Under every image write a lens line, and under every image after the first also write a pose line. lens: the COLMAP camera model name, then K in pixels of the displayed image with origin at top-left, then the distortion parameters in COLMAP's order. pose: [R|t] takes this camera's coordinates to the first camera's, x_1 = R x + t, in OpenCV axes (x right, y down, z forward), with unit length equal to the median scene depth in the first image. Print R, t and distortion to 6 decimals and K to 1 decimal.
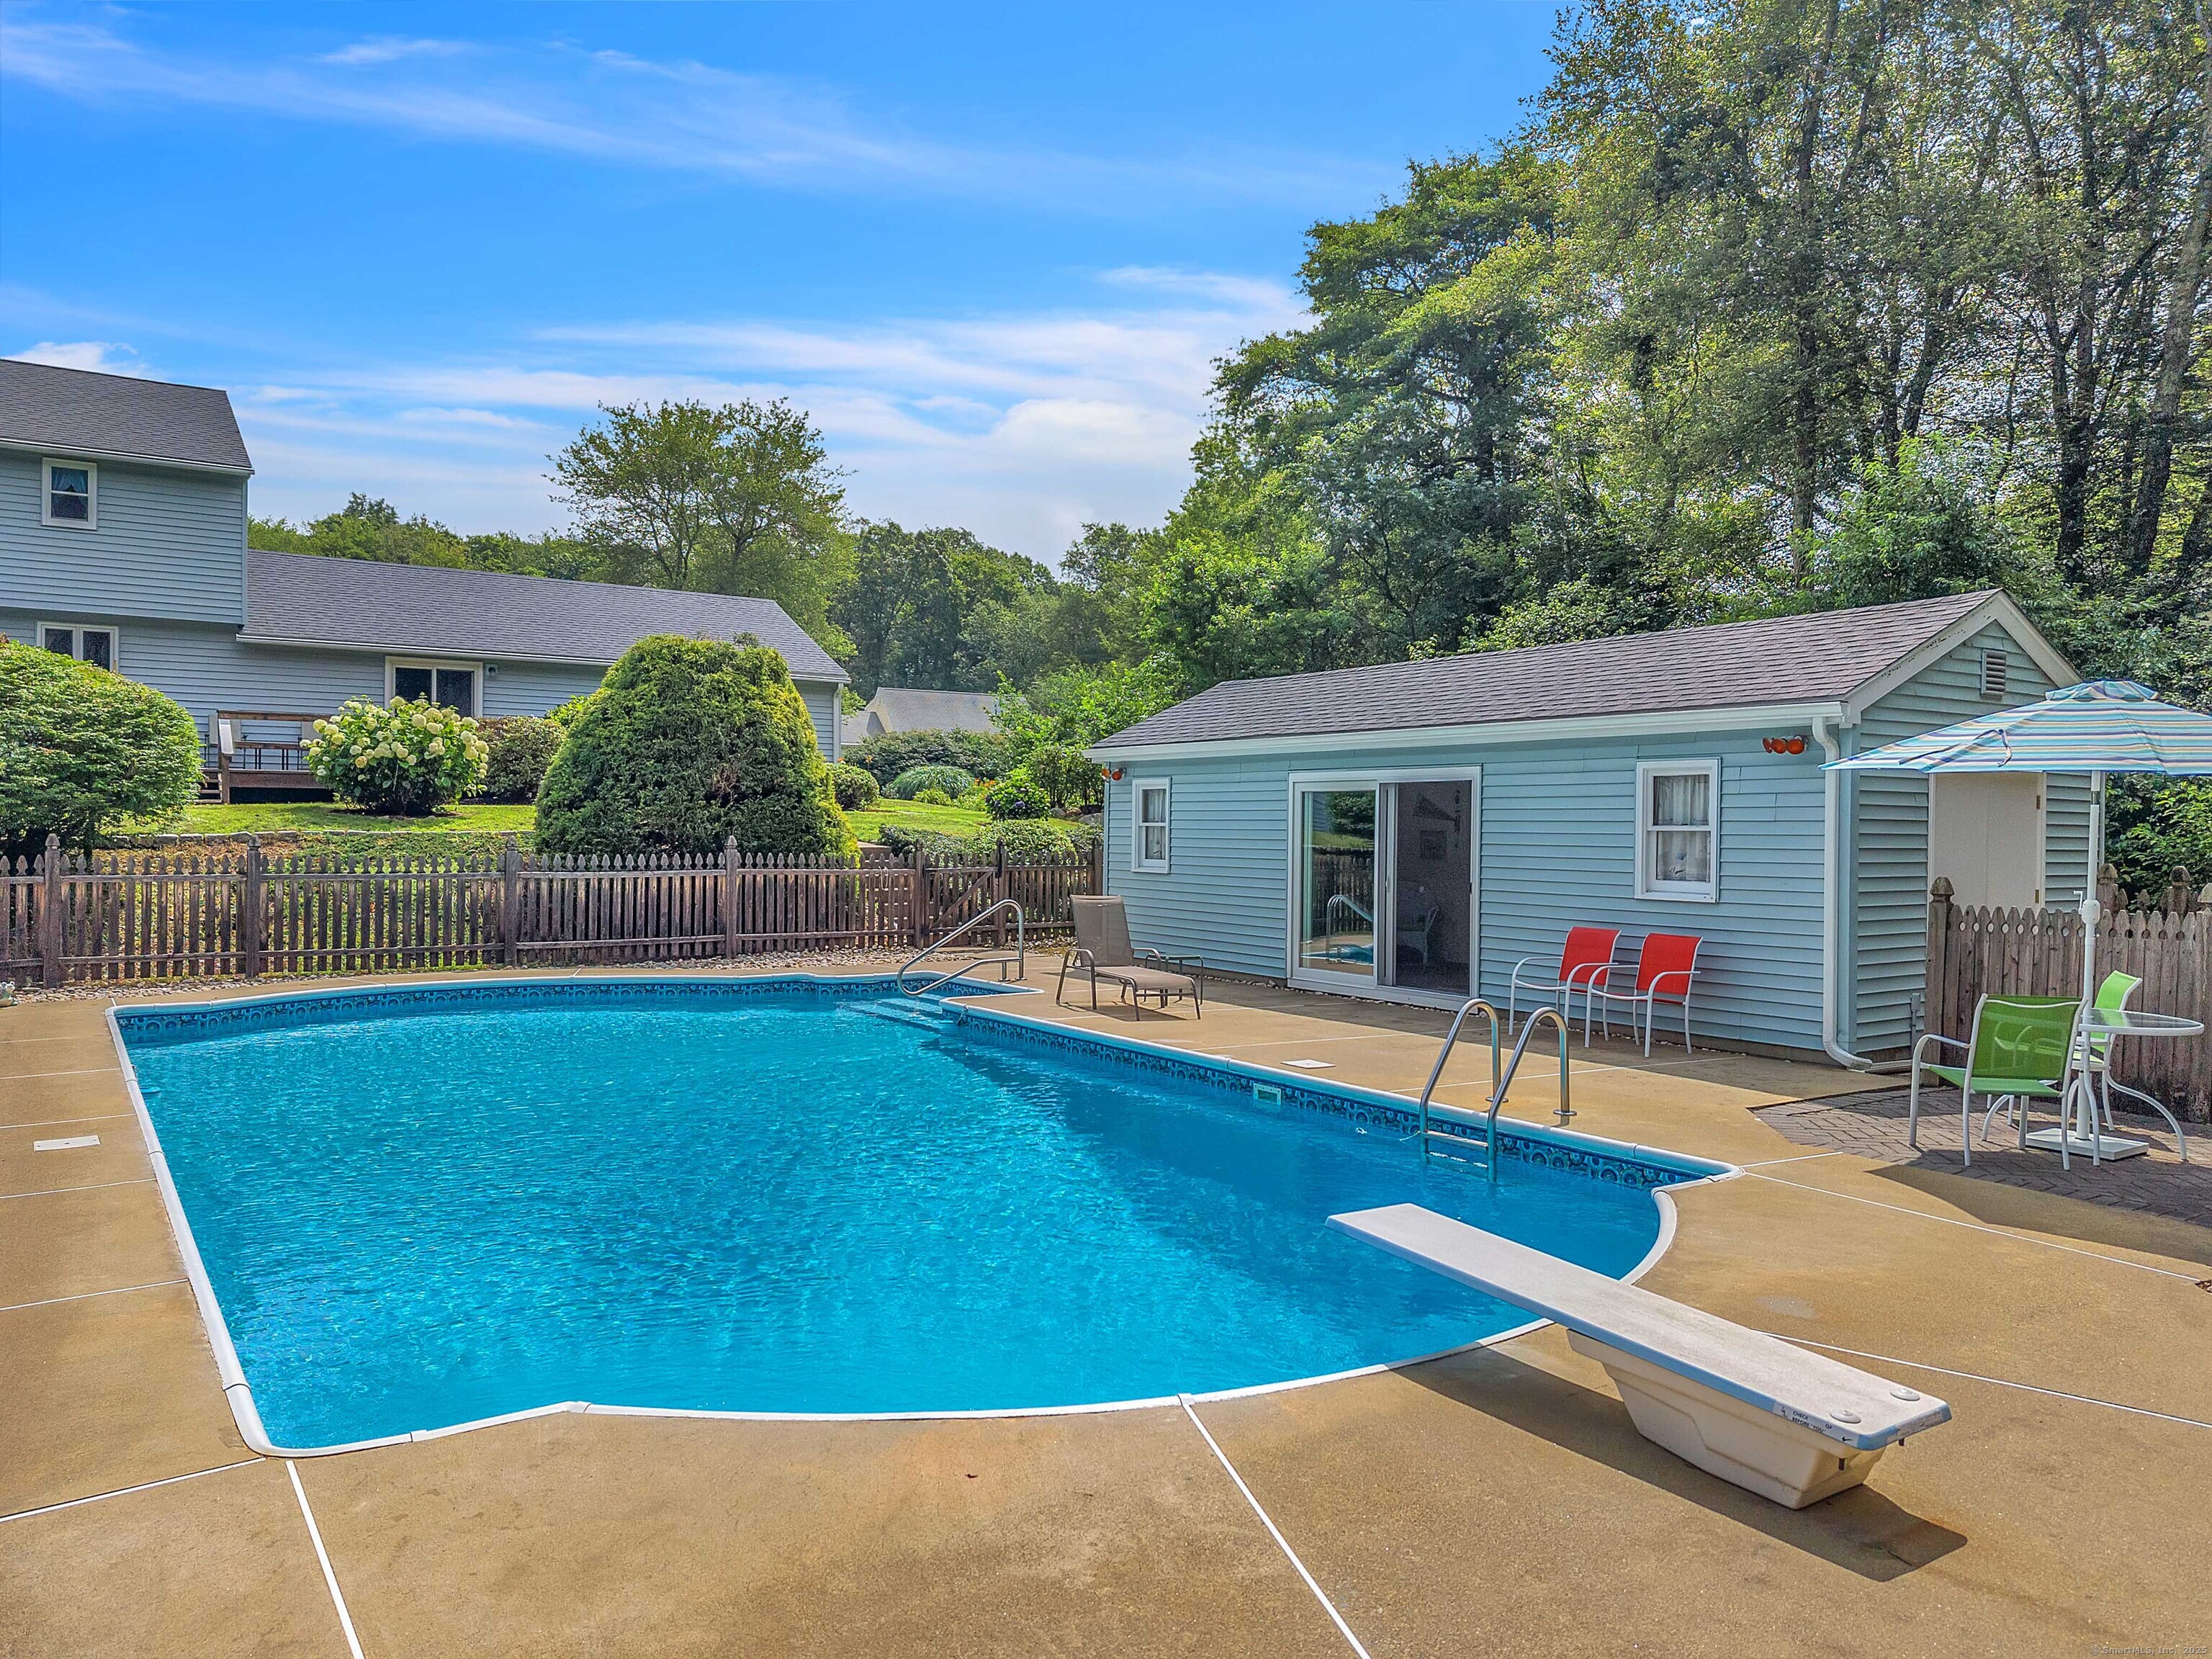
lens RADIAL K [[1538.6, 0, 1112.6], [0, 1538.6, 856.5], [0, 0, 1]] dist [0.080902, -0.118439]
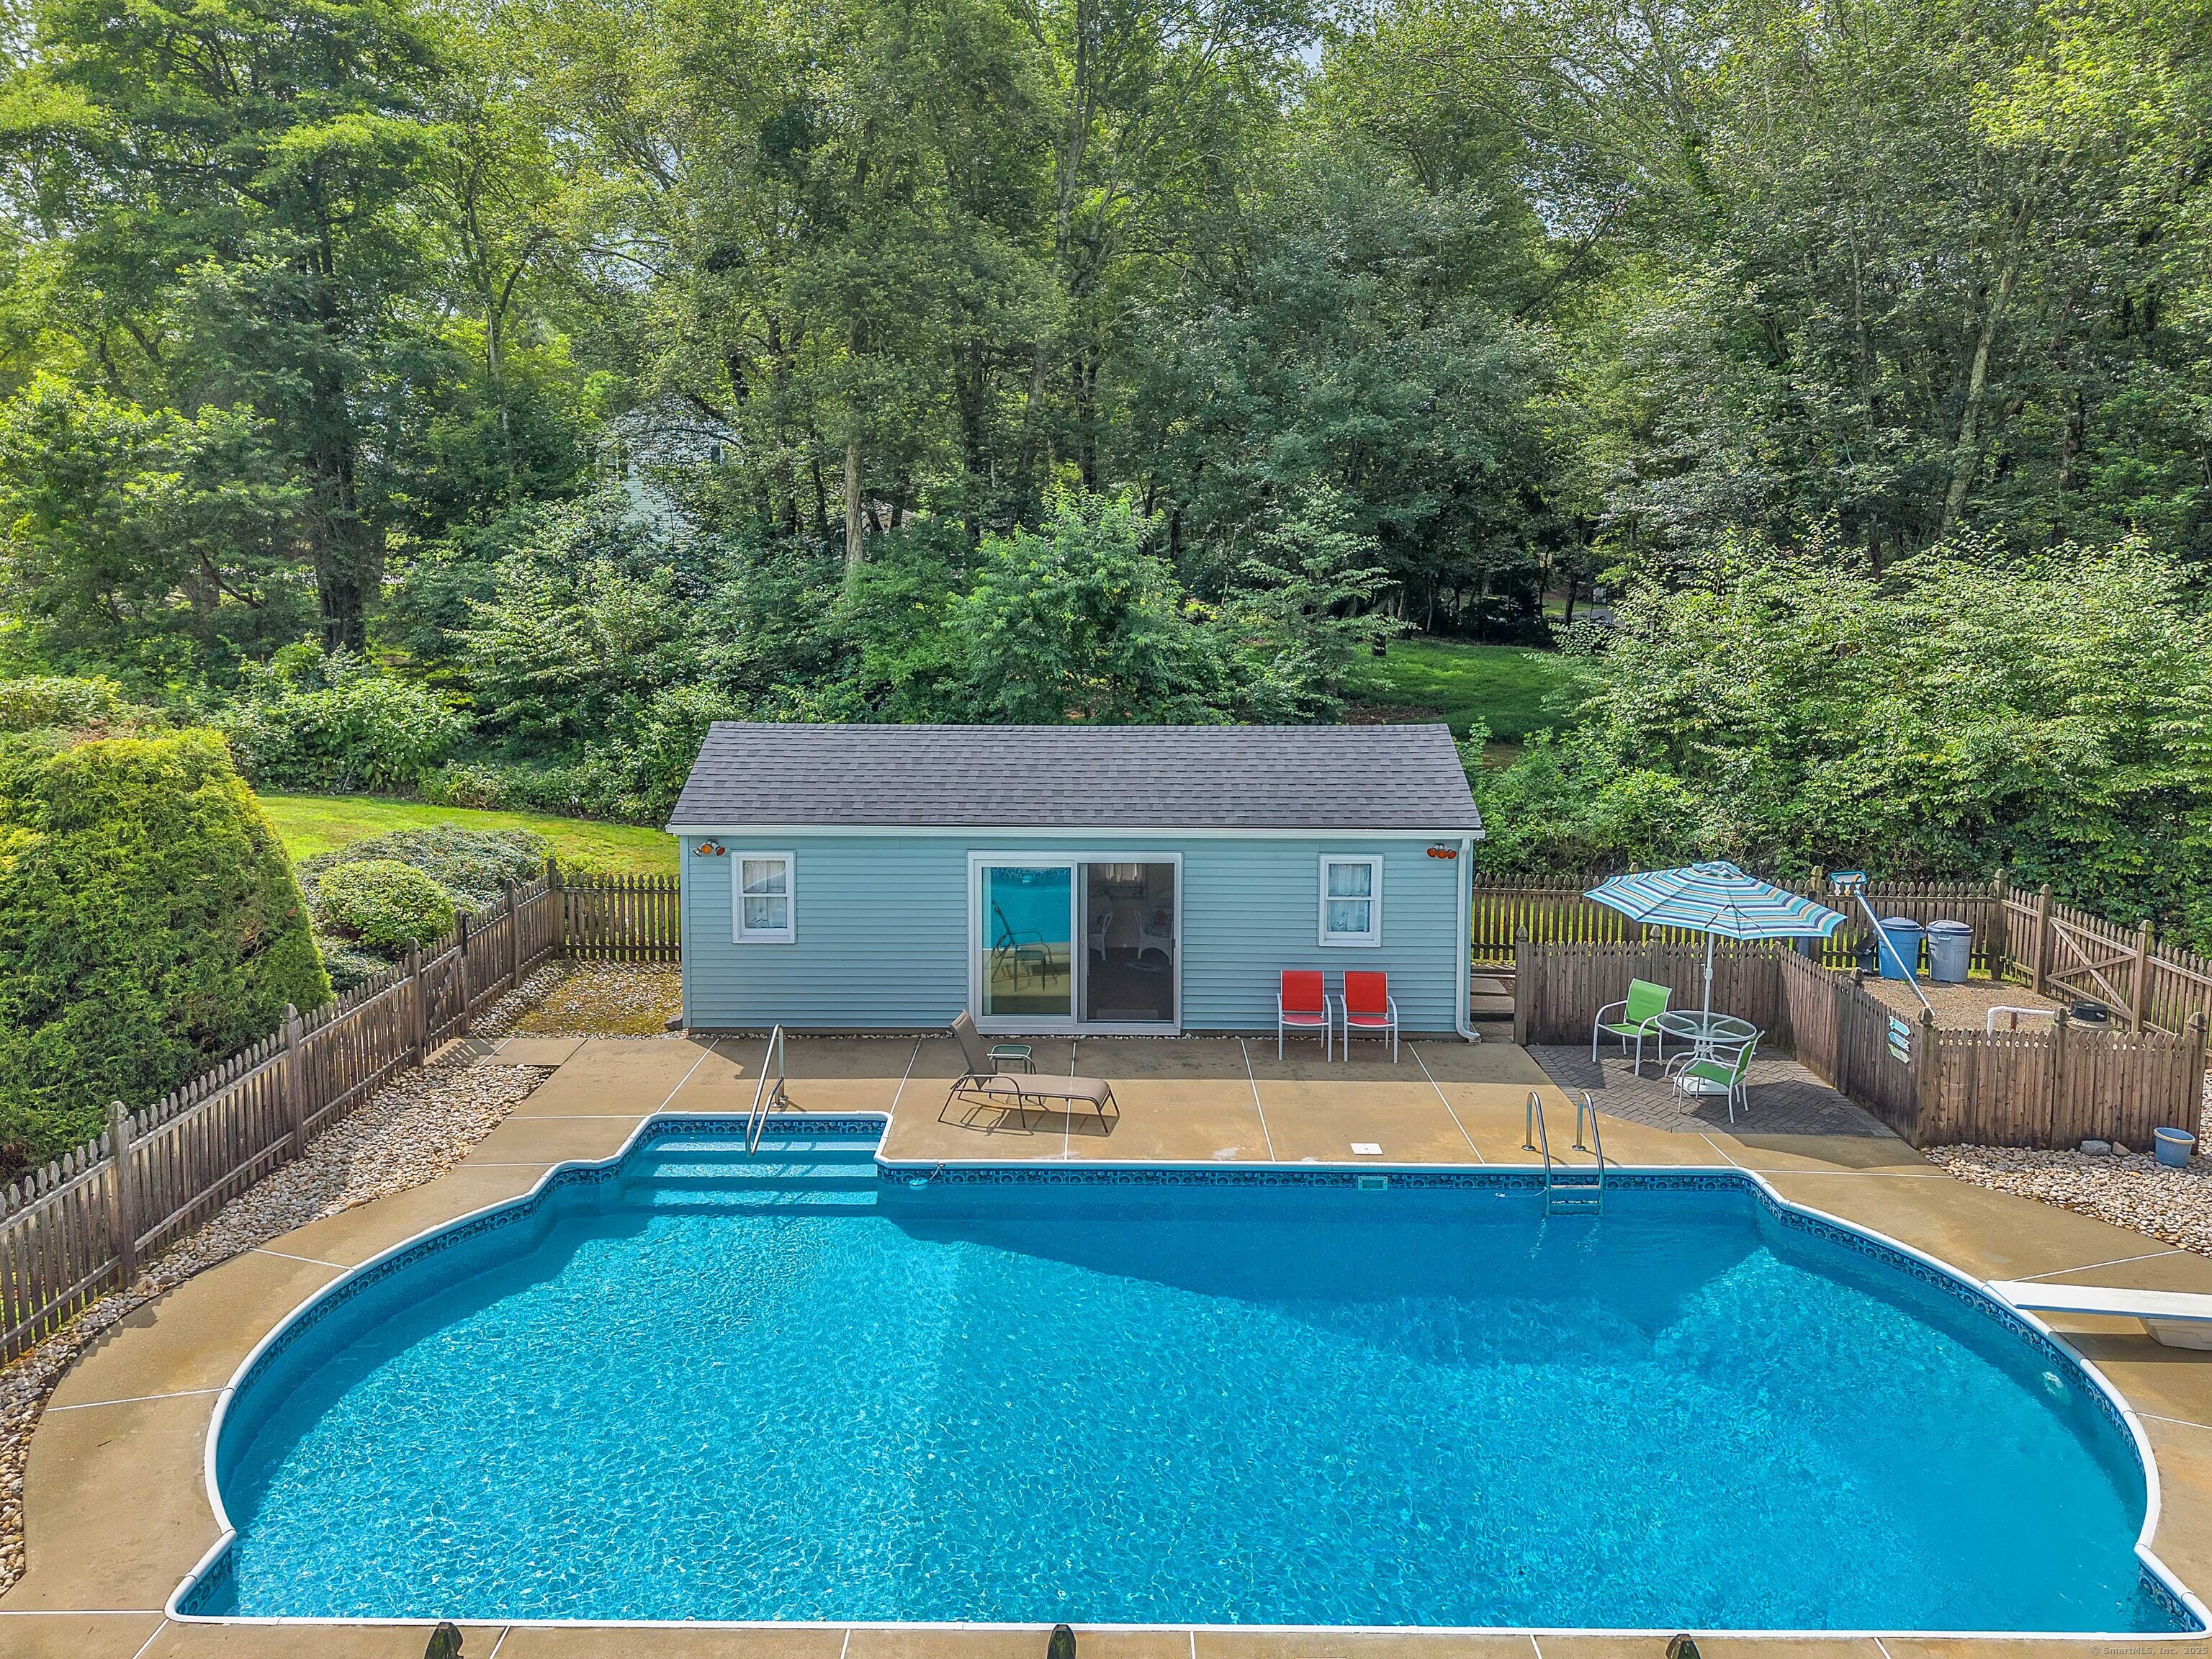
lens RADIAL K [[1553.7, 0, 1097.9], [0, 1553.7, 694.0], [0, 0, 1]] dist [0.027646, -0.002167]
pose [[0.570345, -0.085414, 0.816952, -0.638868], [0.015183, 0.995505, 0.093483, -0.232100], [-0.821265, -0.040914, 0.569078, 0.223254]]
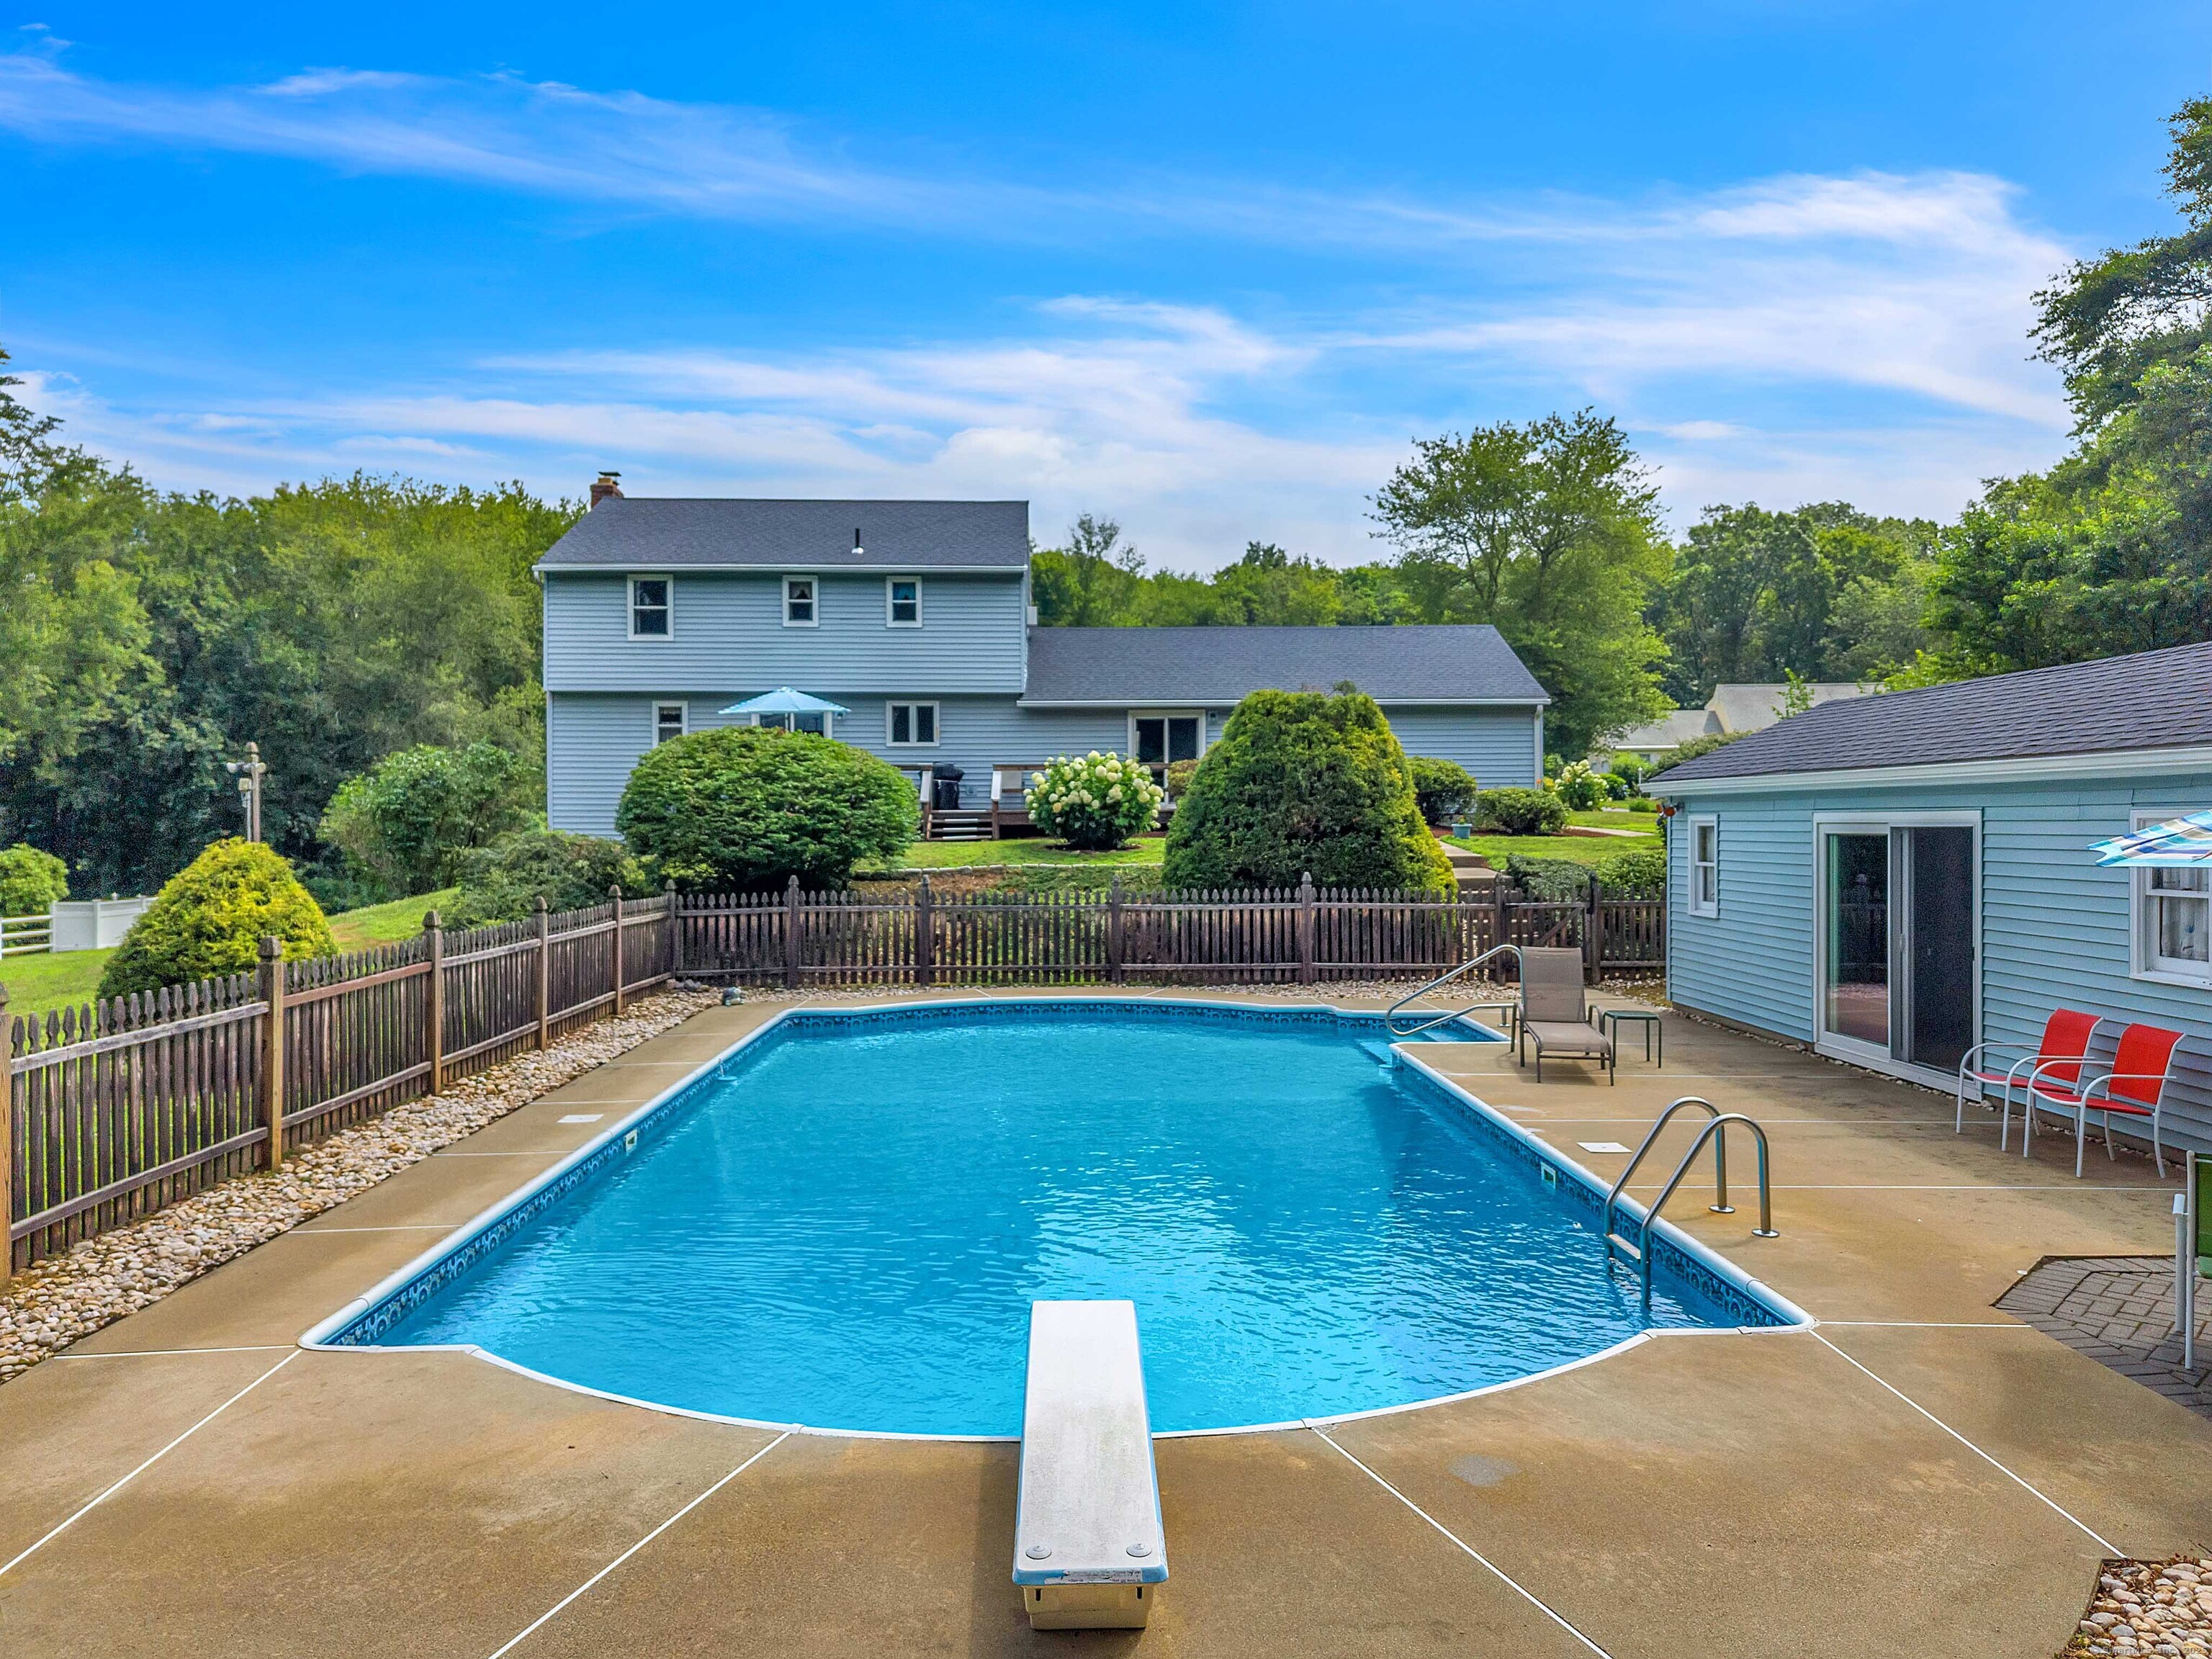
lens RADIAL K [[1518.3, 0, 1106.0], [0, 1518.3, 829.5], [0, 0, 1]] dist [0.100111, -0.144119]
pose [[0.841159, -0.010701, -0.540682, 0.211971], [0.001580, 0.999849, -0.017331, -0.024810], [0.540786, 0.013724, 0.841048, 0.020570]]
